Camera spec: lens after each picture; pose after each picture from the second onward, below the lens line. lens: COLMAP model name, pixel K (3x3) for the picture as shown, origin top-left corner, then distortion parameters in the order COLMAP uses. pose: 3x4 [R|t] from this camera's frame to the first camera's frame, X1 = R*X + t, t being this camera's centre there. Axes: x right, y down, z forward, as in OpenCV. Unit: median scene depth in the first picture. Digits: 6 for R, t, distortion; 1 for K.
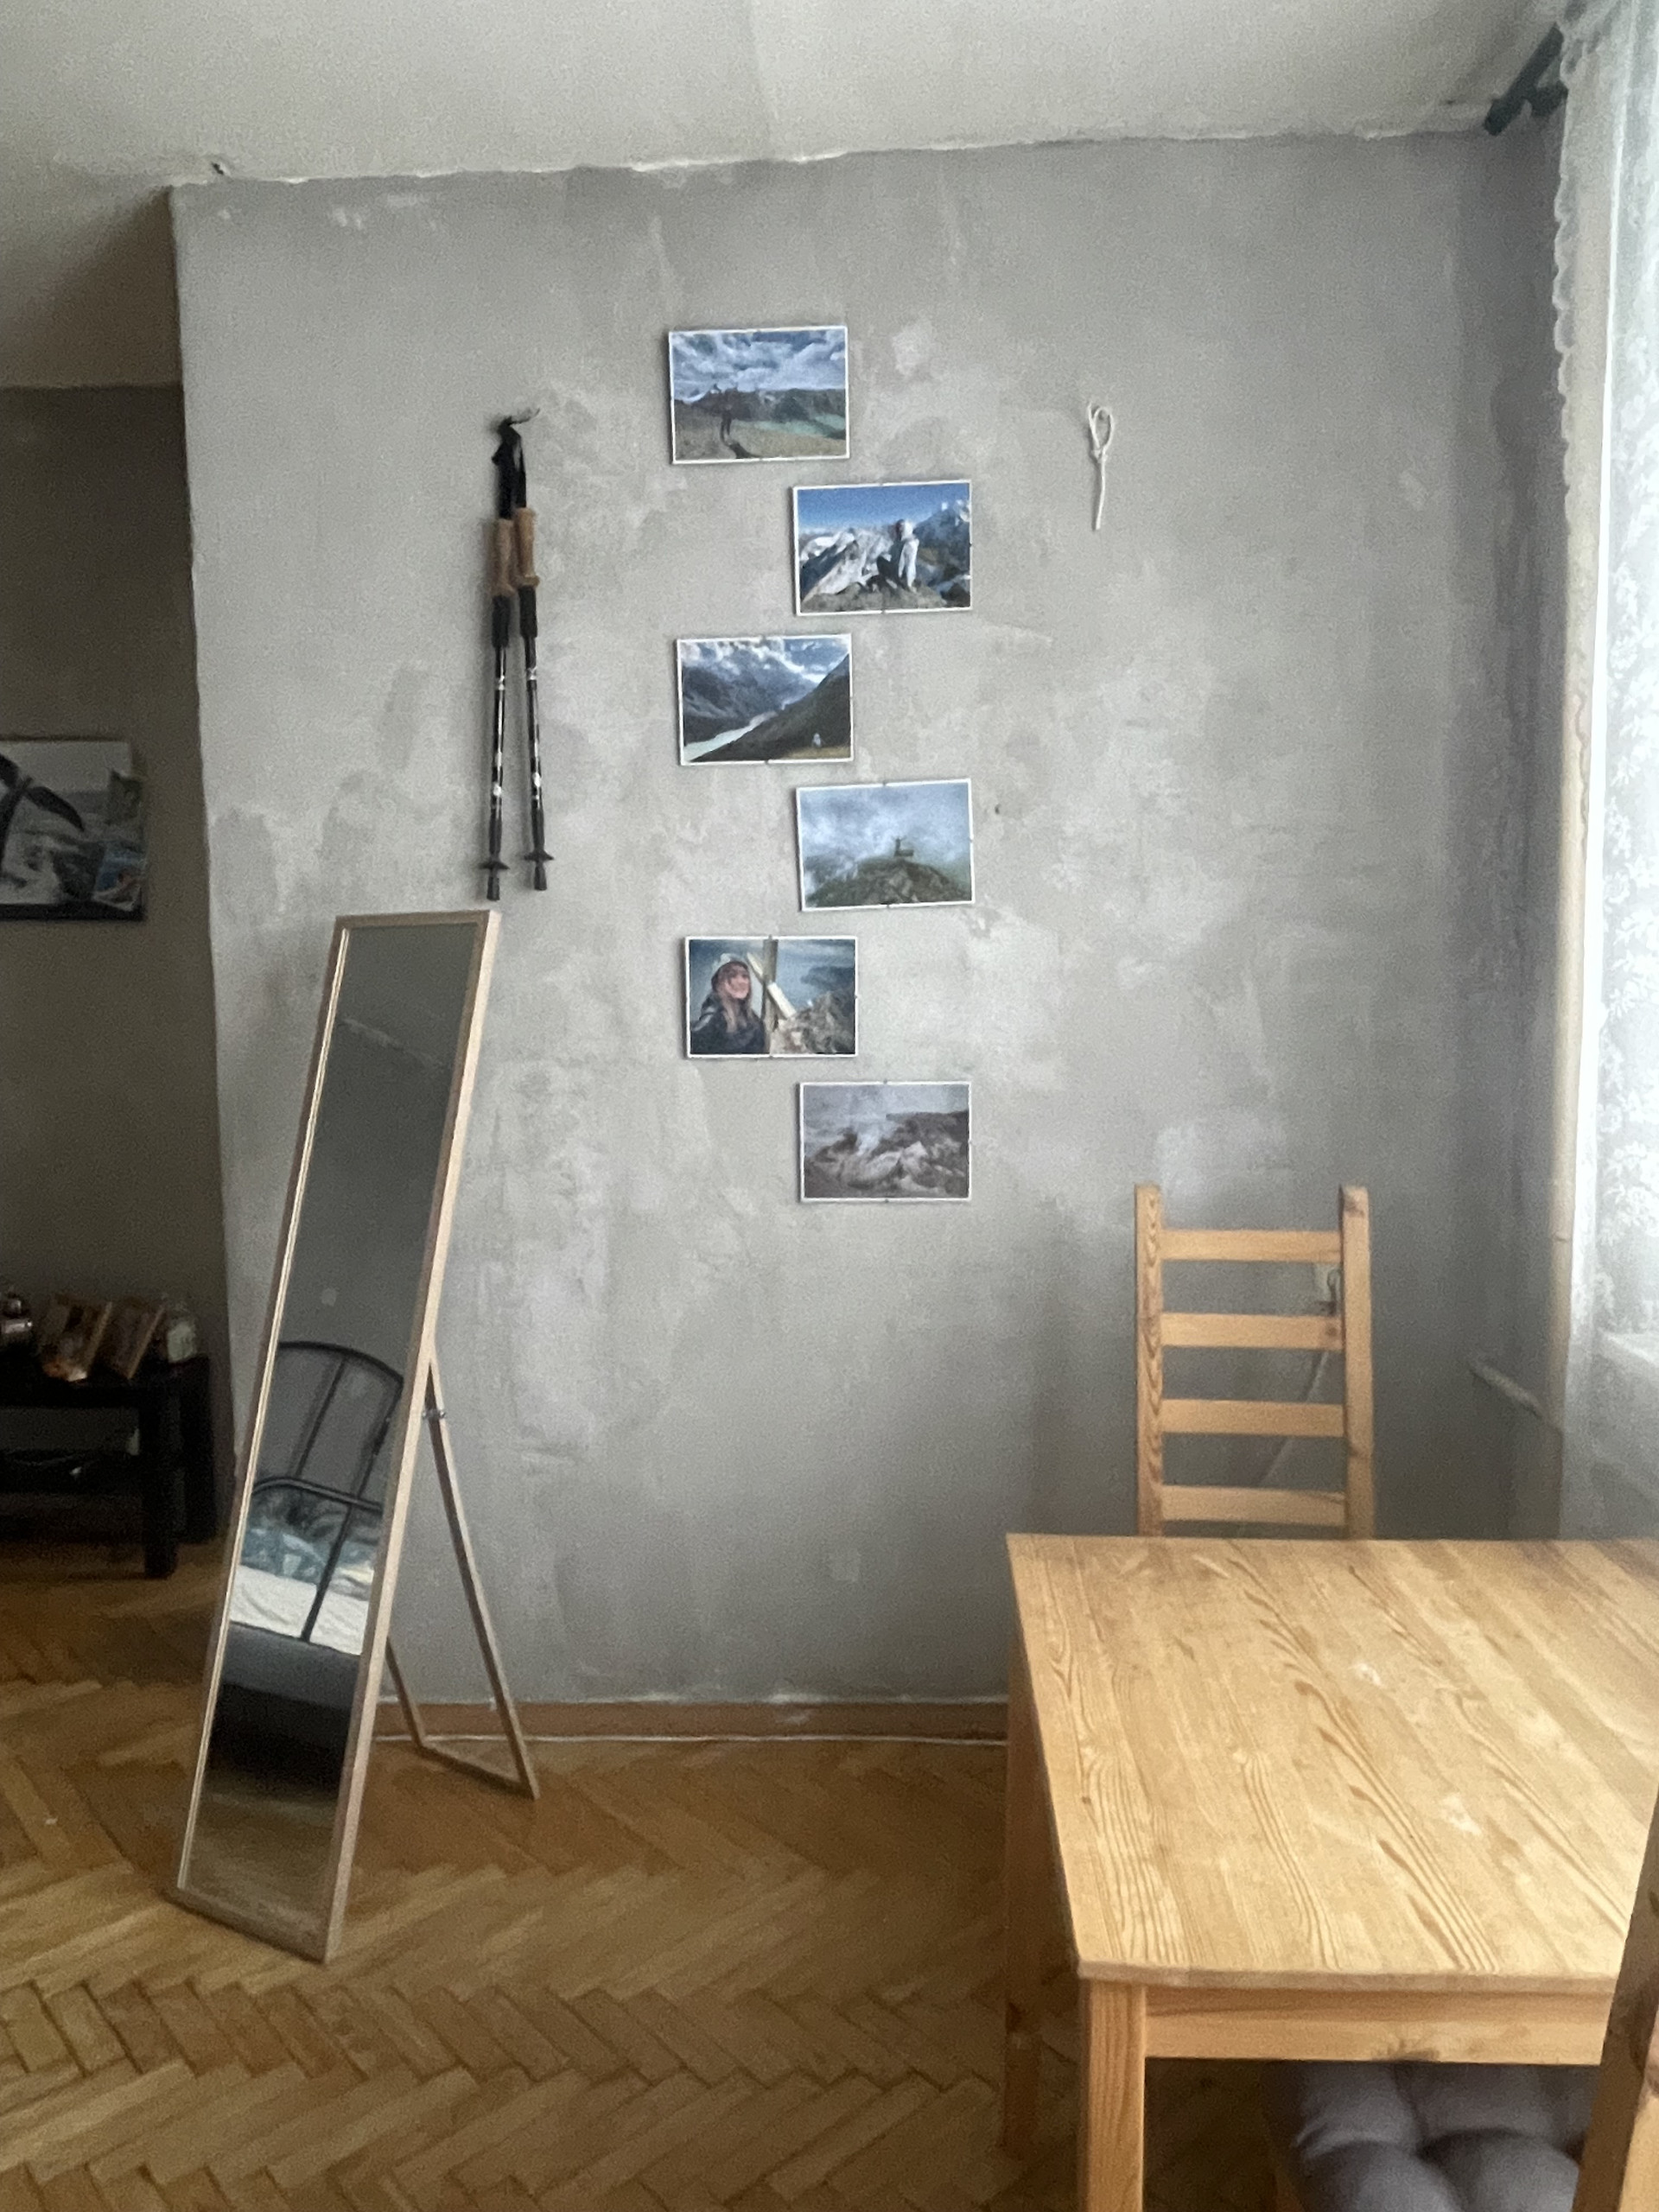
lens RADIAL K [[1519.1, 0, 835.1], [0, 1519.1, 1092.1], [0, 0, 1]] dist [0.018913, -0.041933]
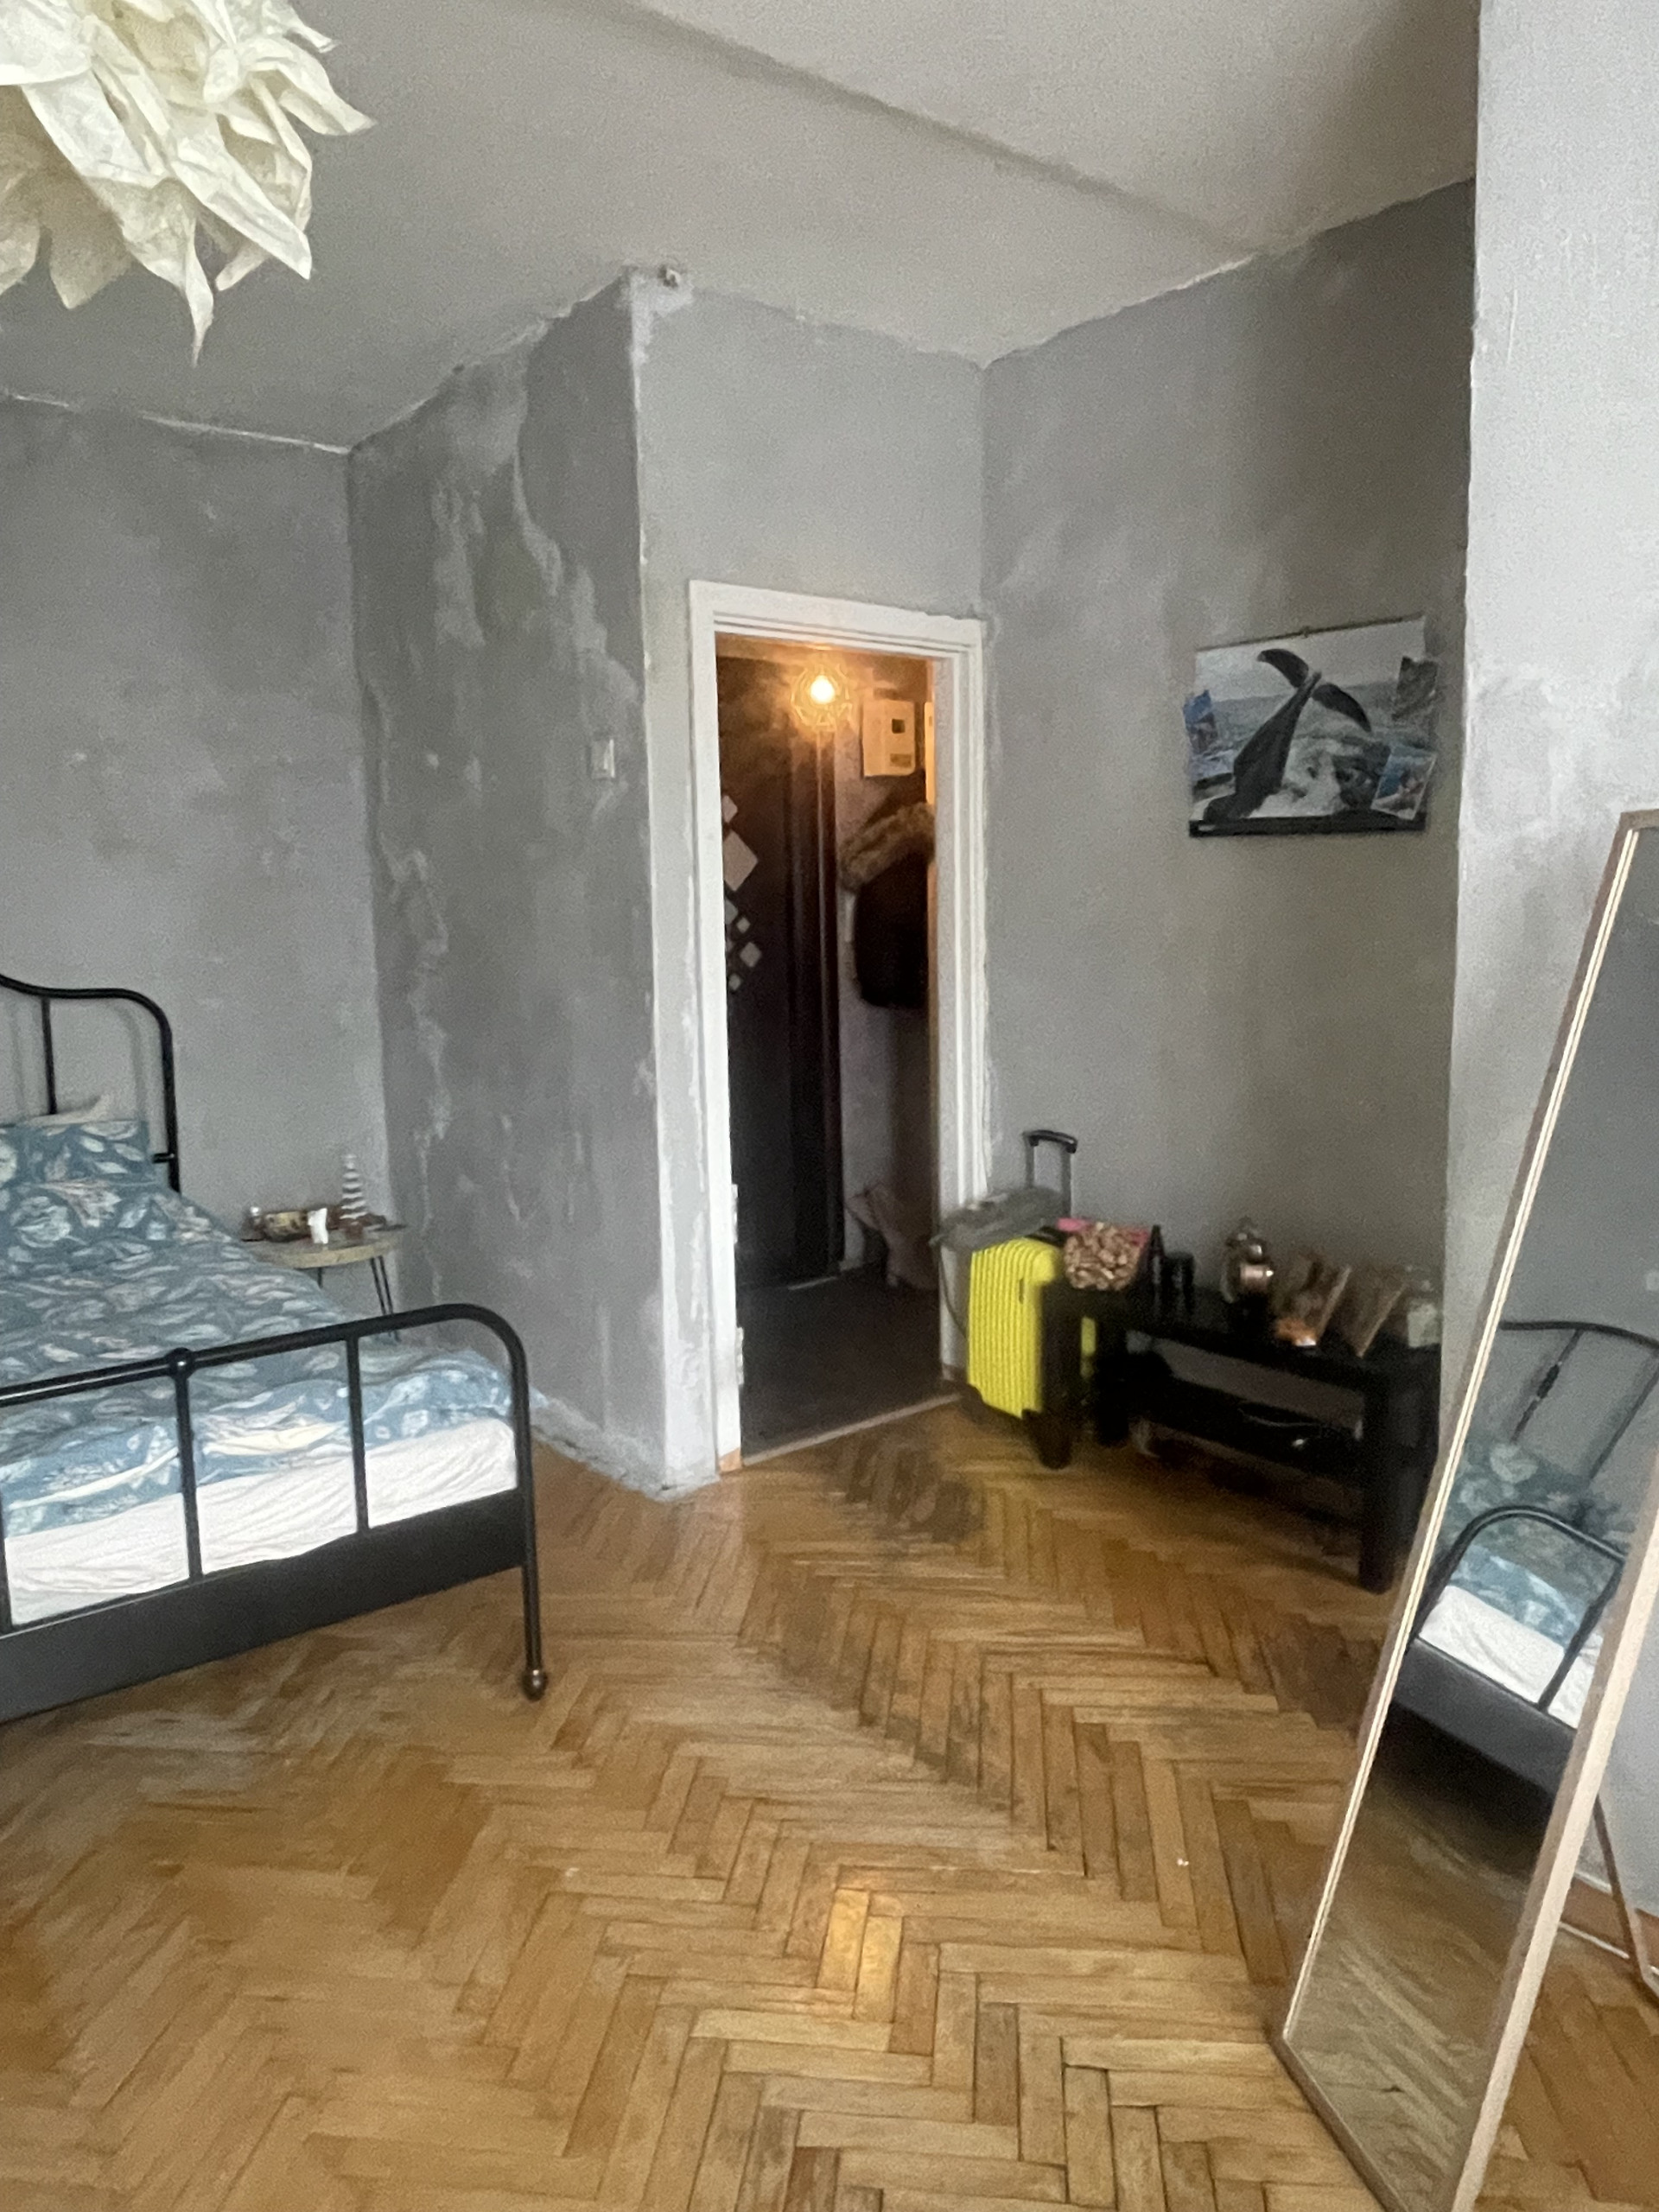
lens RADIAL K [[1519.1, 0, 835.1], [0, 1519.1, 1092.1], [0, 0, 1]] dist [0.018913, -0.041933]
pose [[0.662794, 0.094579, -0.742804, -0.024816], [-0.052872, 0.995426, 0.079568, -0.016970], [0.746932, -0.013464, 0.664764, 0.183392]]
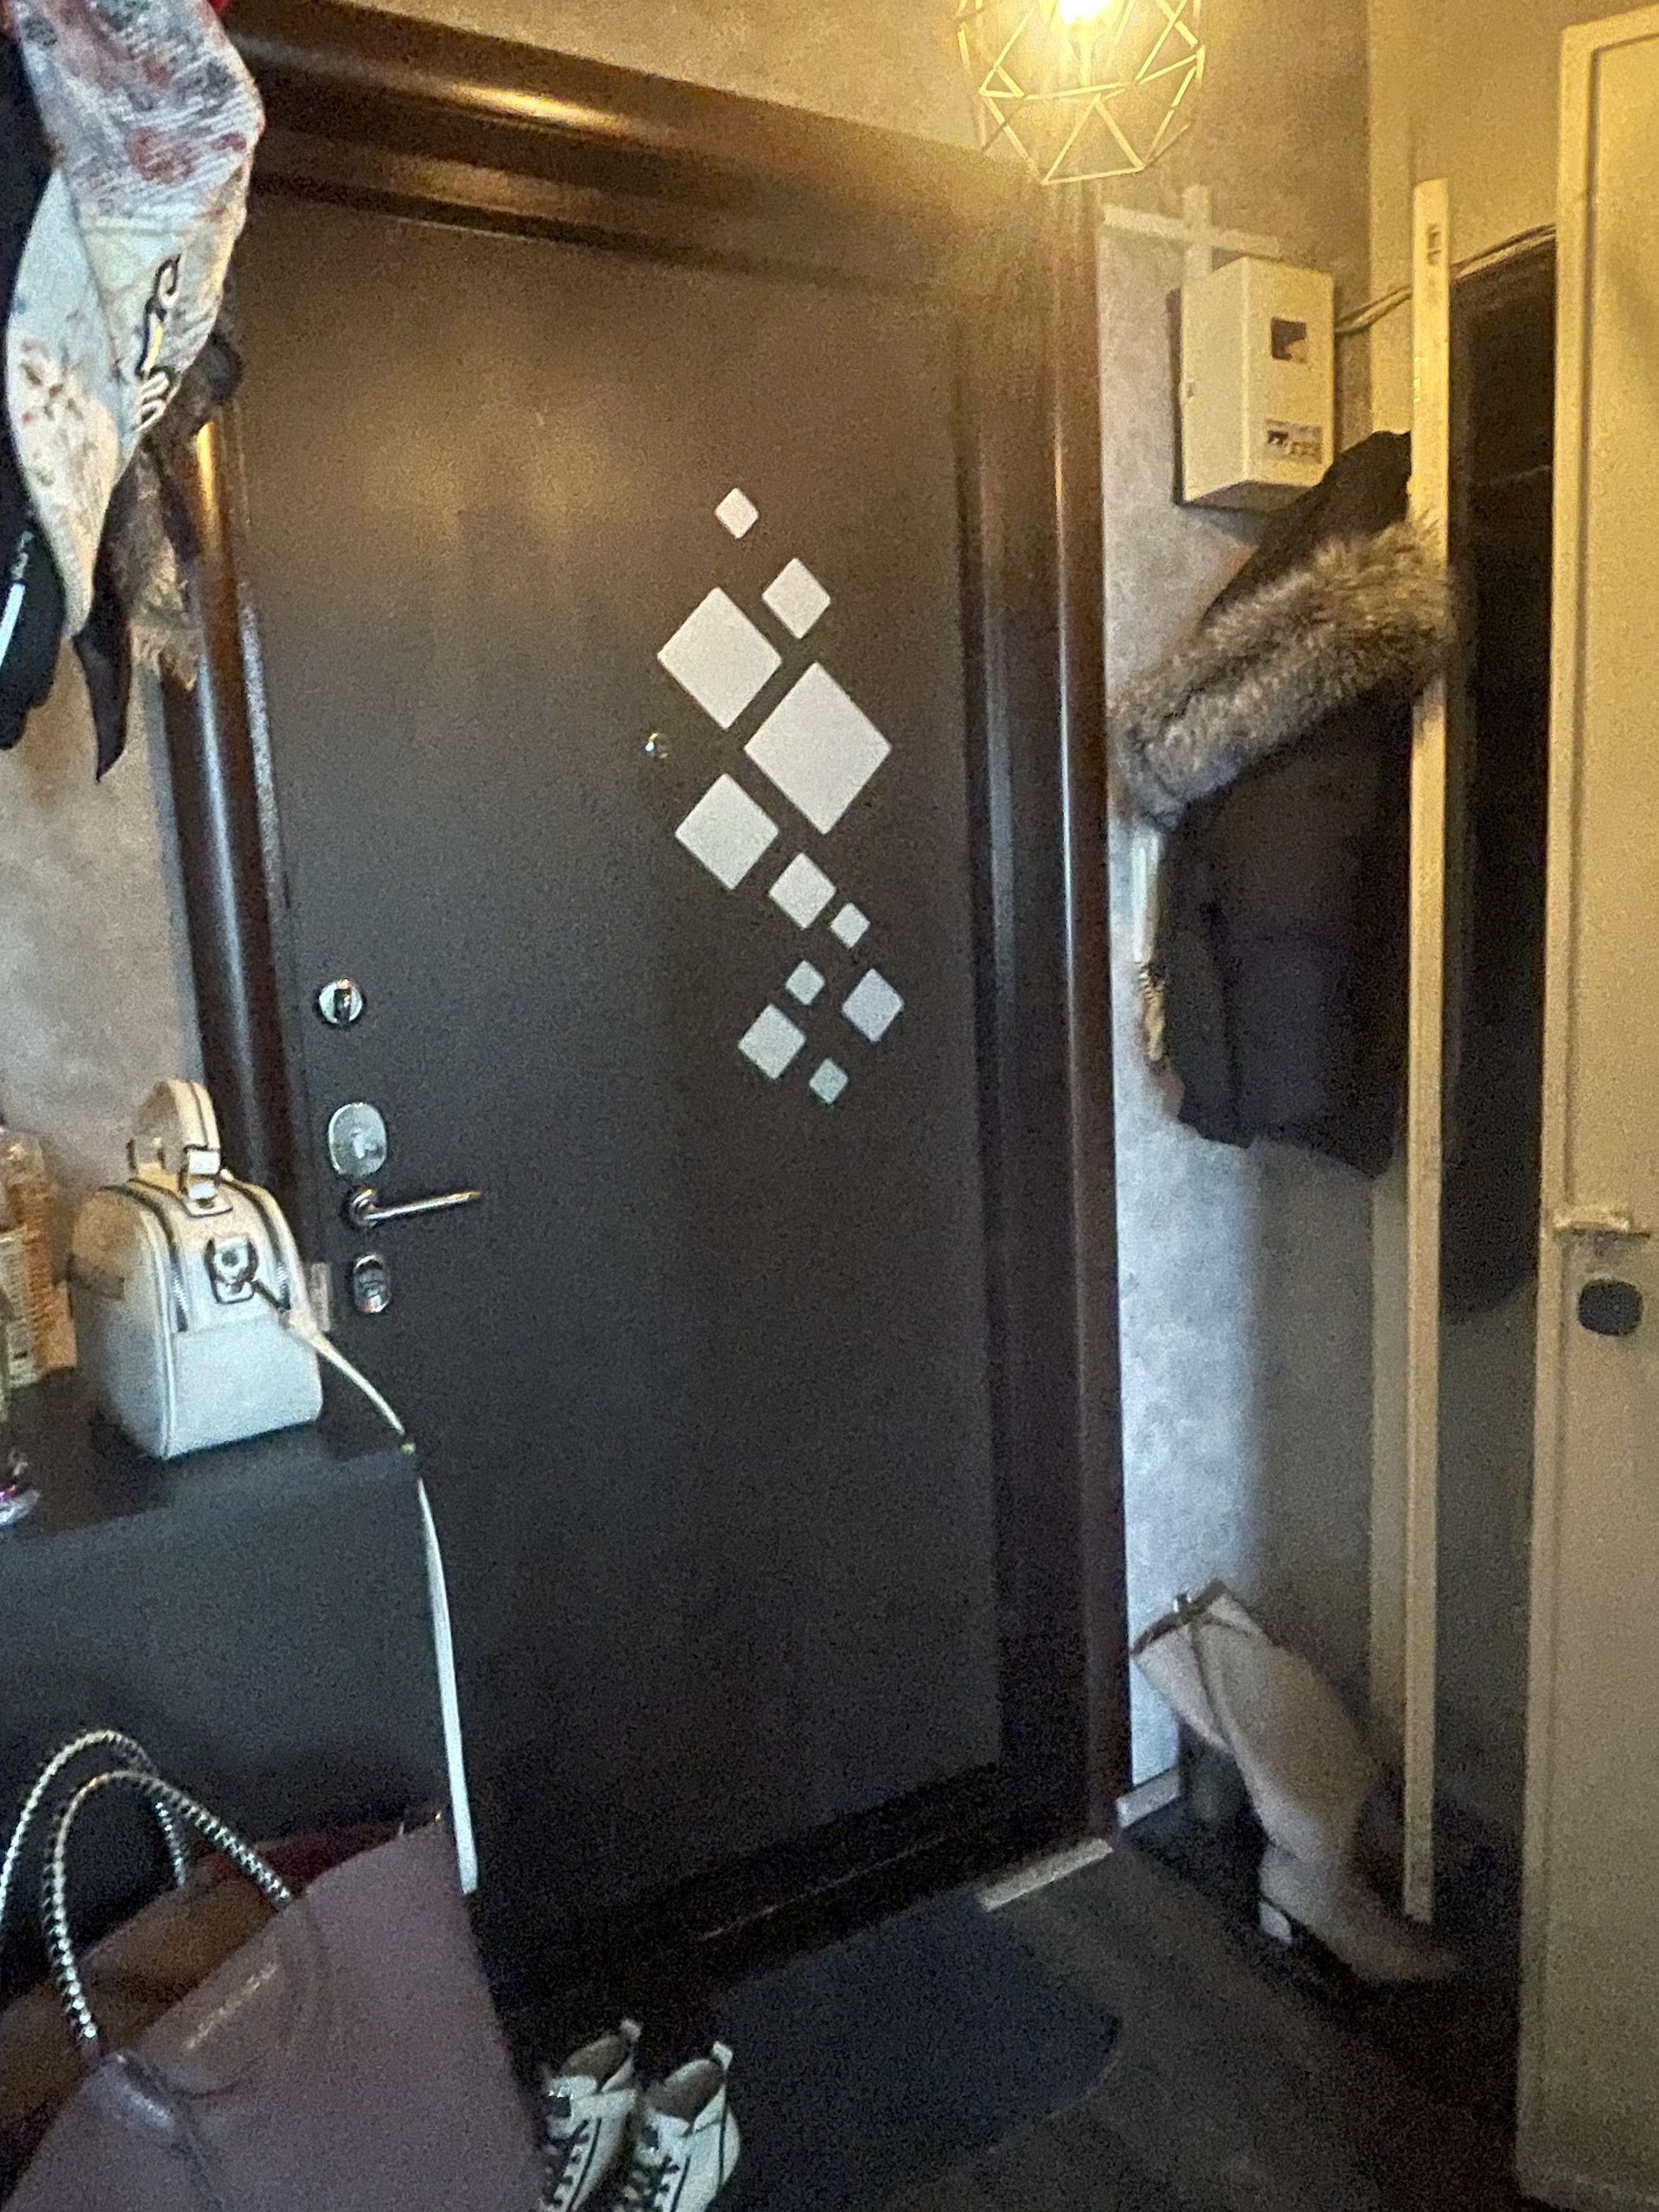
lens RADIAL K [[1519.1, 0, 835.1], [0, 1519.1, 1092.1], [0, 0, 1]] dist [0.018913, -0.041933]
pose [[0.548016, 0.114256, -0.828628, -0.755224], [-0.031187, 0.992729, 0.116257, -0.060441], [0.835886, -0.037868, 0.547595, 0.806816]]
